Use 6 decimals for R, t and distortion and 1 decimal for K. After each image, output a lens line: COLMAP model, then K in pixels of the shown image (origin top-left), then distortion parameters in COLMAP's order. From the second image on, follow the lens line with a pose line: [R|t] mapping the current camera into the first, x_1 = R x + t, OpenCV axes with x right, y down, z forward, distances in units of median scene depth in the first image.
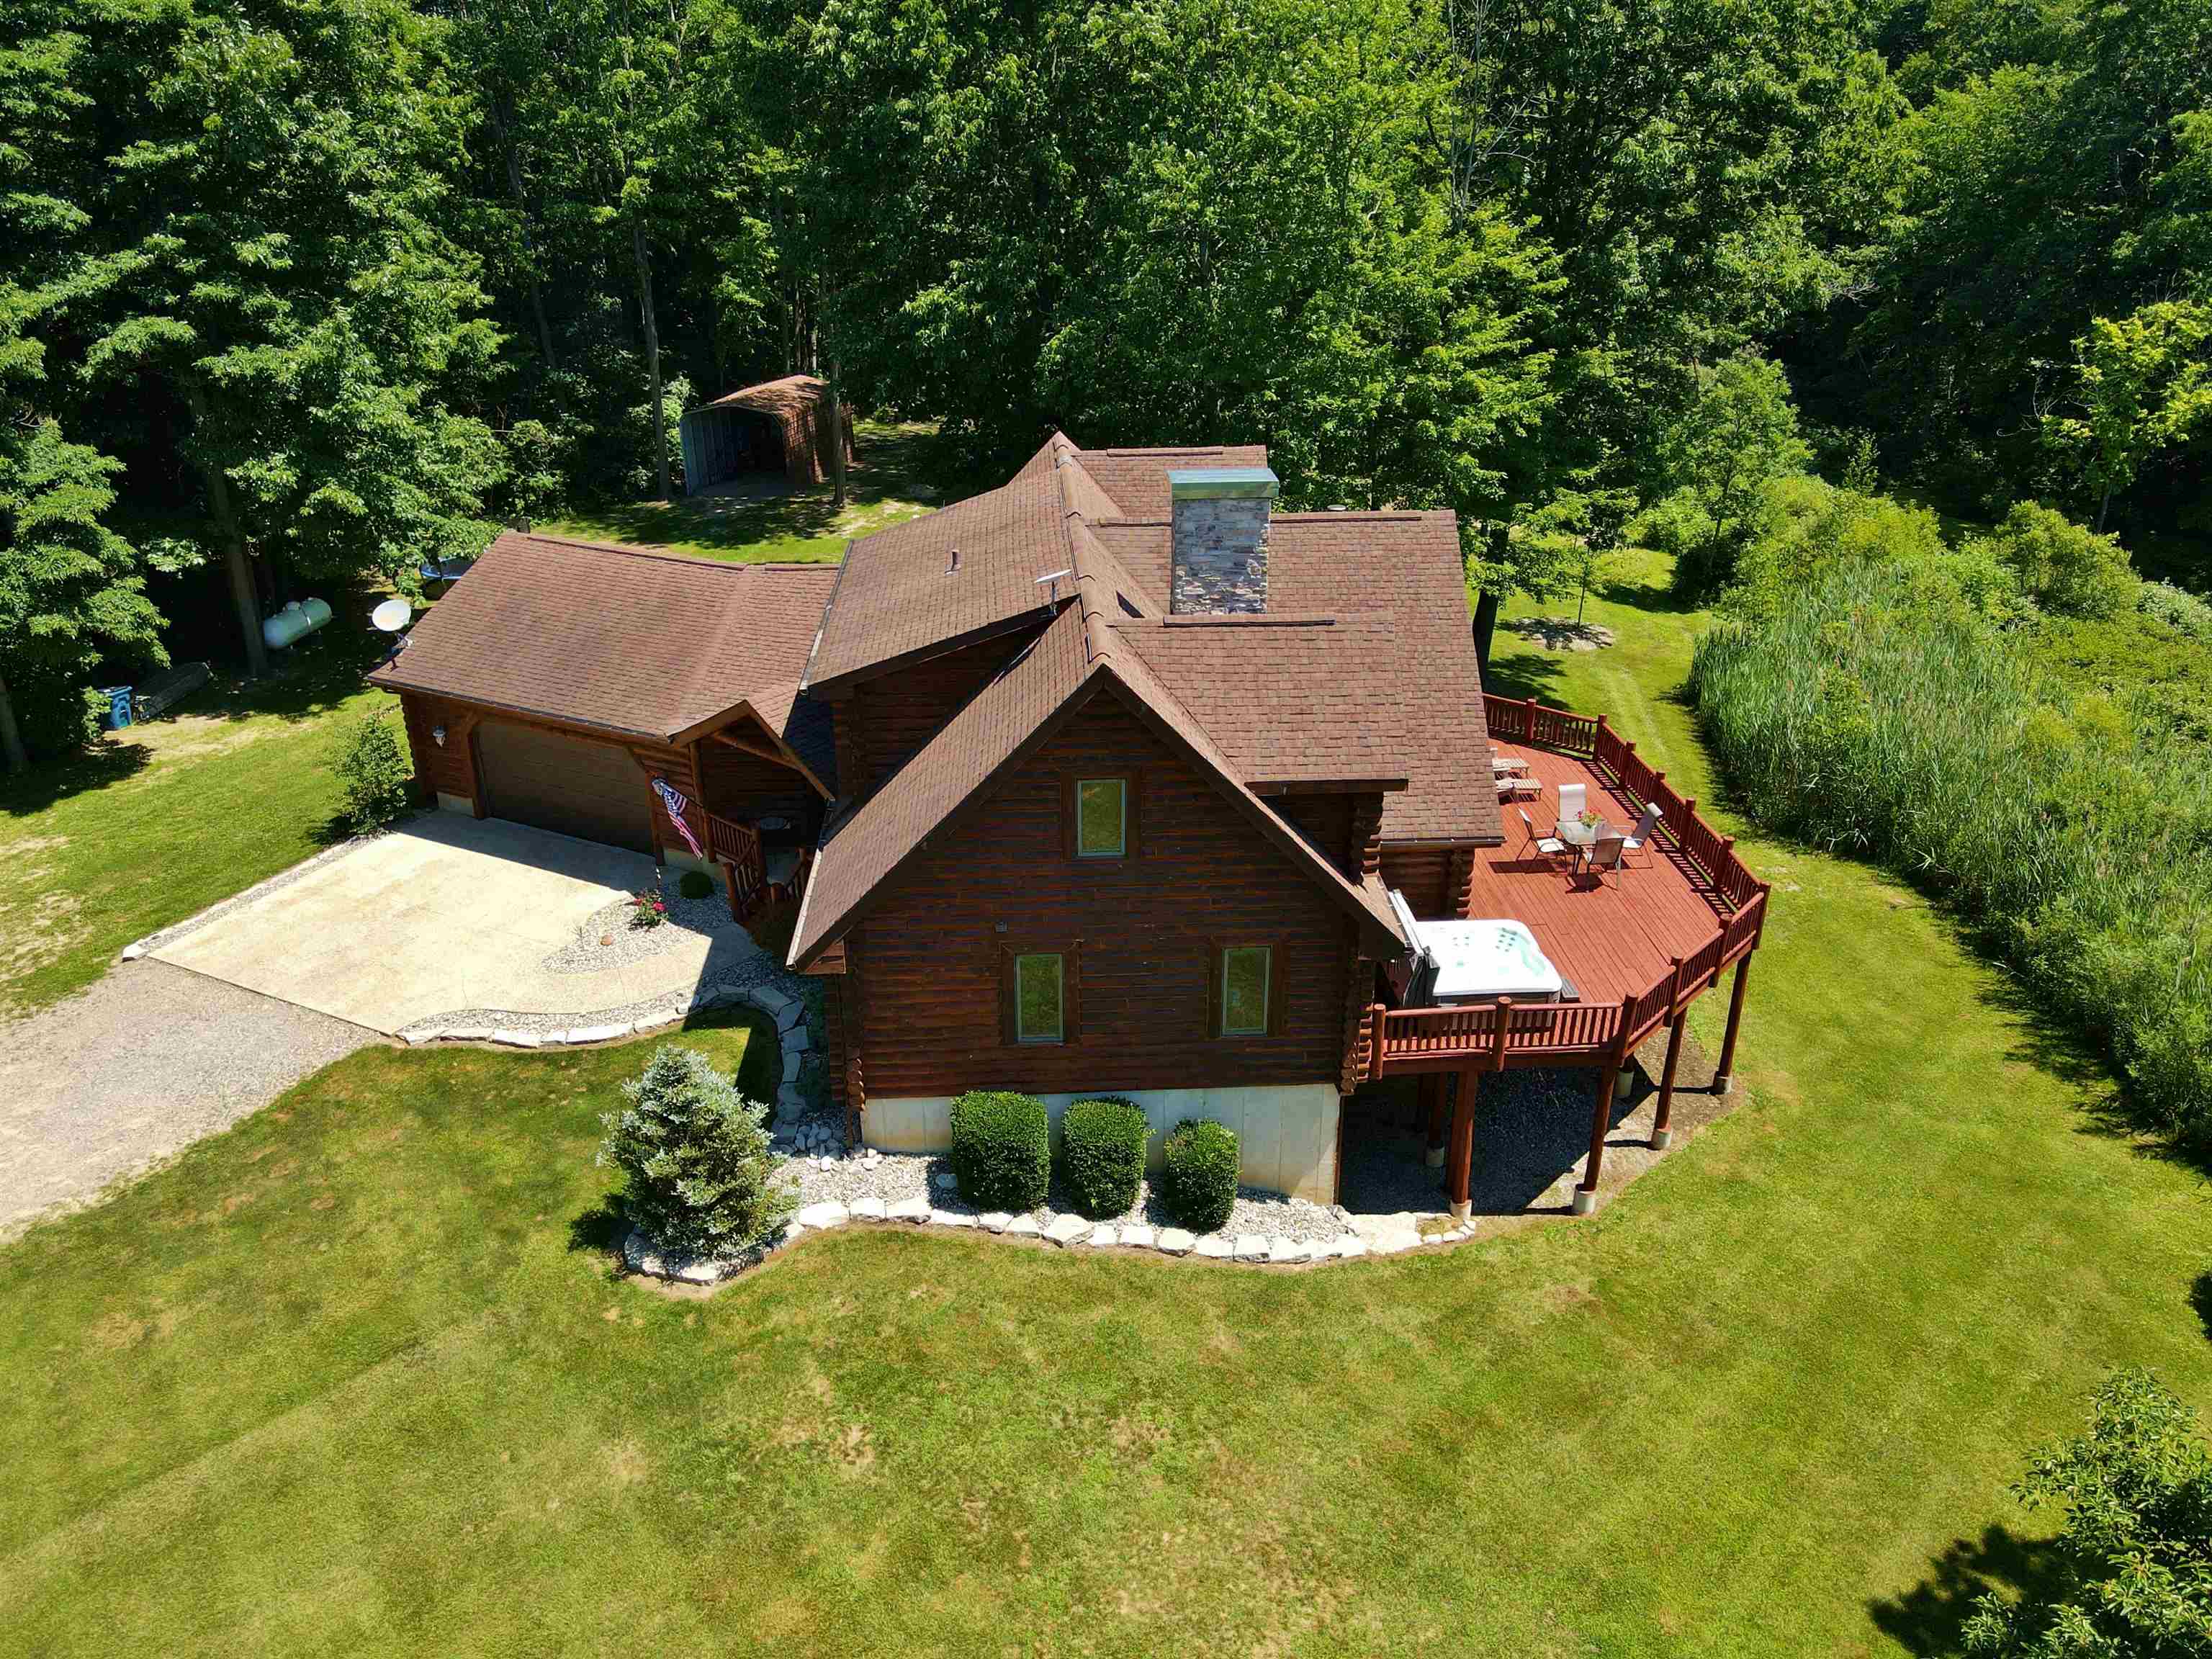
lens RADIAL K [[1636.0, 0, 1058.8], [0, 1636.0, 823.7], [0, 0, 1]] dist [-0.002861, 0.001601]
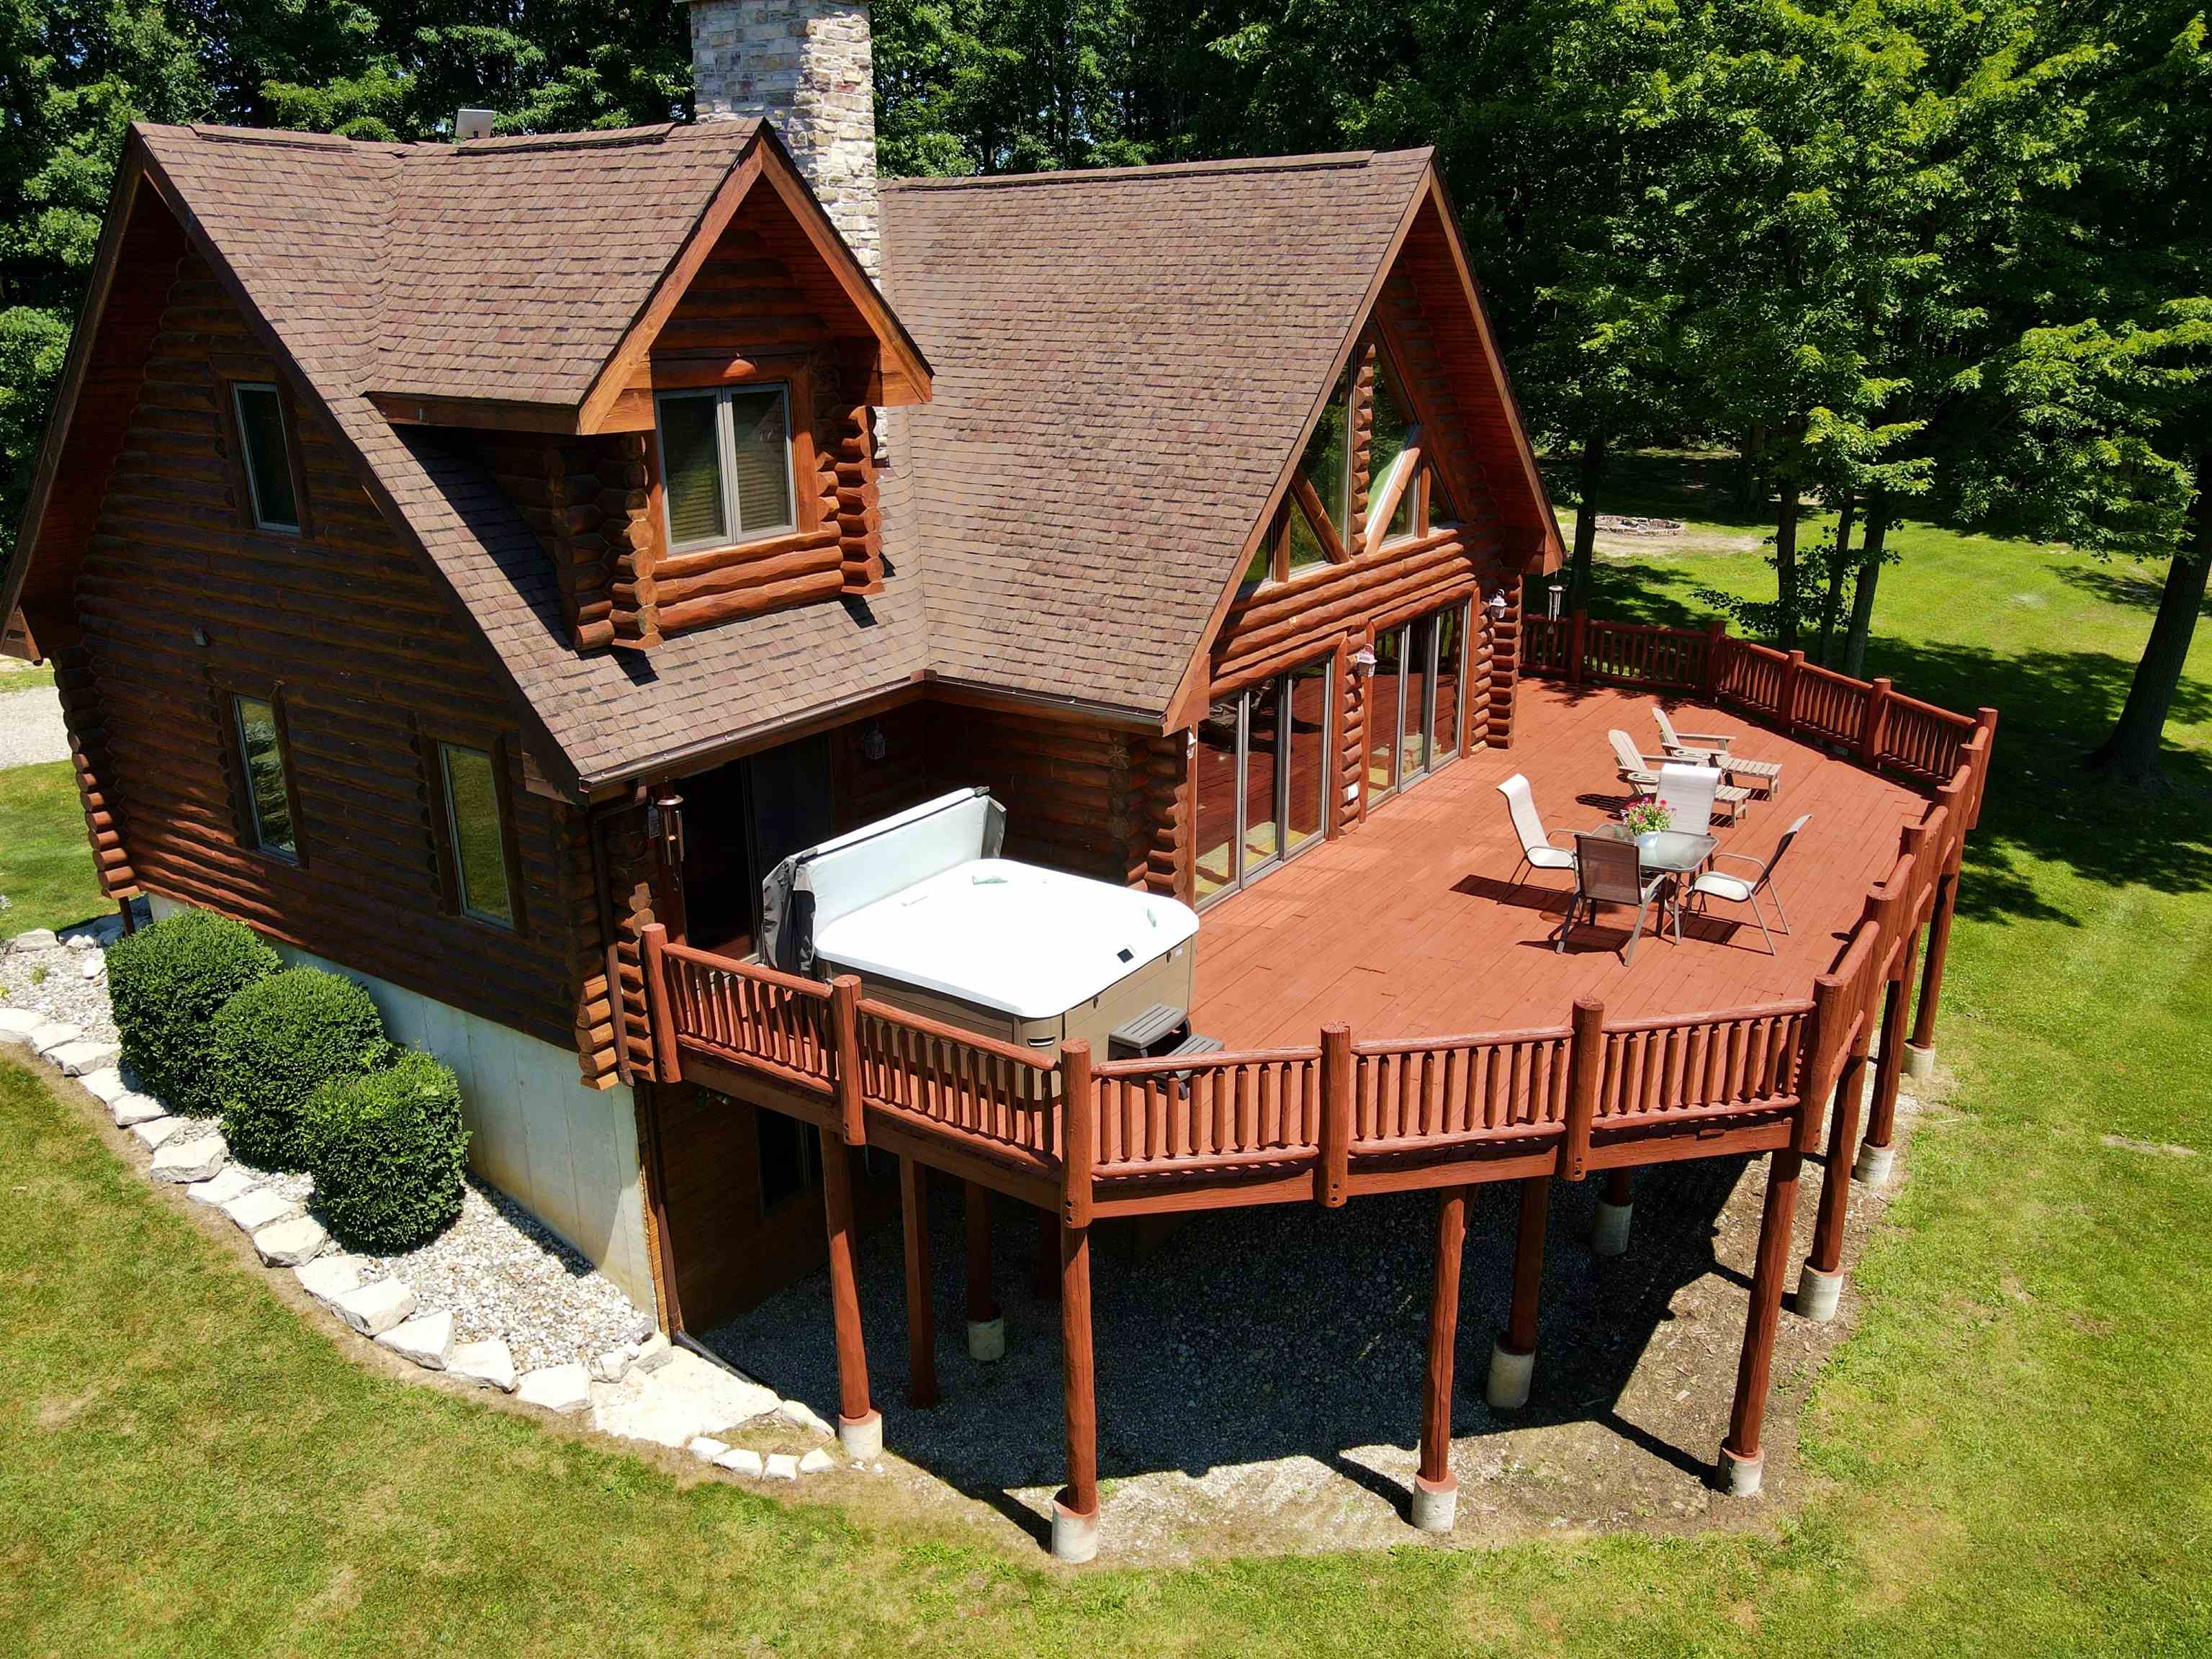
lens RADIAL K [[1606.9, 0, 1105.6], [0, 1606.9, 829.6], [0, 0, 1]] dist [-0.002803, 0.002002]
pose [[0.806203, 0.194077, -0.558902, 0.527330], [-0.245246, 0.969309, -0.017172, 0.053127], [0.538416, 0.150913, 0.829056, 0.610581]]
